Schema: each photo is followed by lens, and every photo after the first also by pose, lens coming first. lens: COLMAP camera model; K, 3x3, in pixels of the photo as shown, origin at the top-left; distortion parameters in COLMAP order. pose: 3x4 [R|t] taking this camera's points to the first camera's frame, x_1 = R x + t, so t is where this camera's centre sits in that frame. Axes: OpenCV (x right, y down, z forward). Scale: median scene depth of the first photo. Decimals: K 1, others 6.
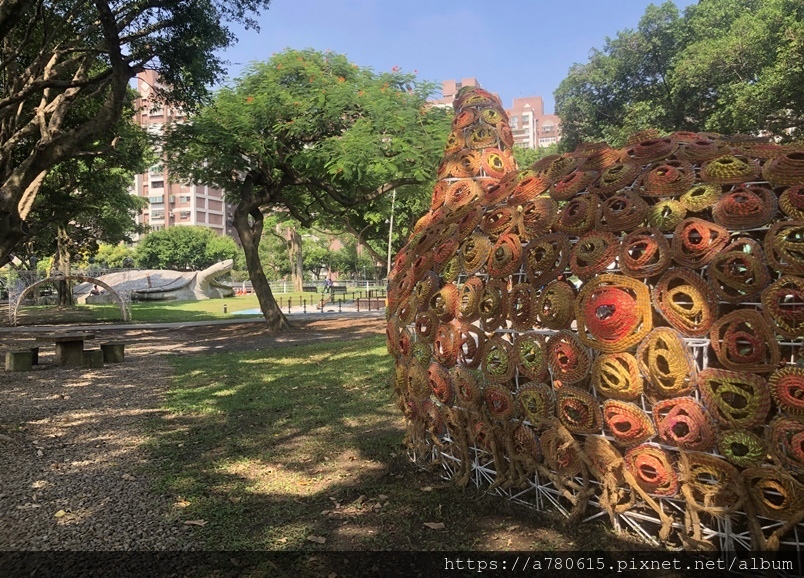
lens RADIAL K [[672.6, 0, 402.3], [0, 672.6, 287.0], [0, 0, 1]] dist [-0.005039, -0.001585]
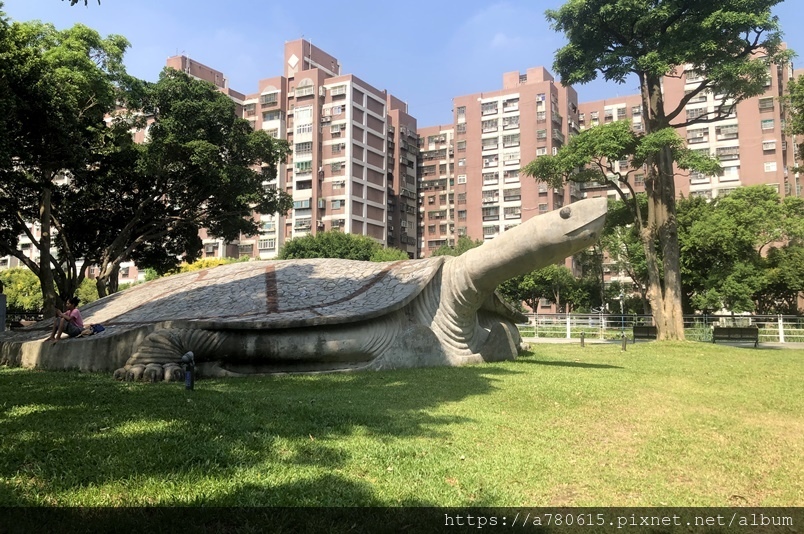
lens RADIAL K [[665.9, 0, 404.7], [0, 665.9, 260.5], [0, 0, 1]] dist [0.037661, -0.009615]
pose [[0.981351, 0.005818, -0.192136, -0.105851], [-0.024349, 0.995253, -0.094229, 0.001726], [0.190676, 0.097150, 0.976834, 0.290287]]
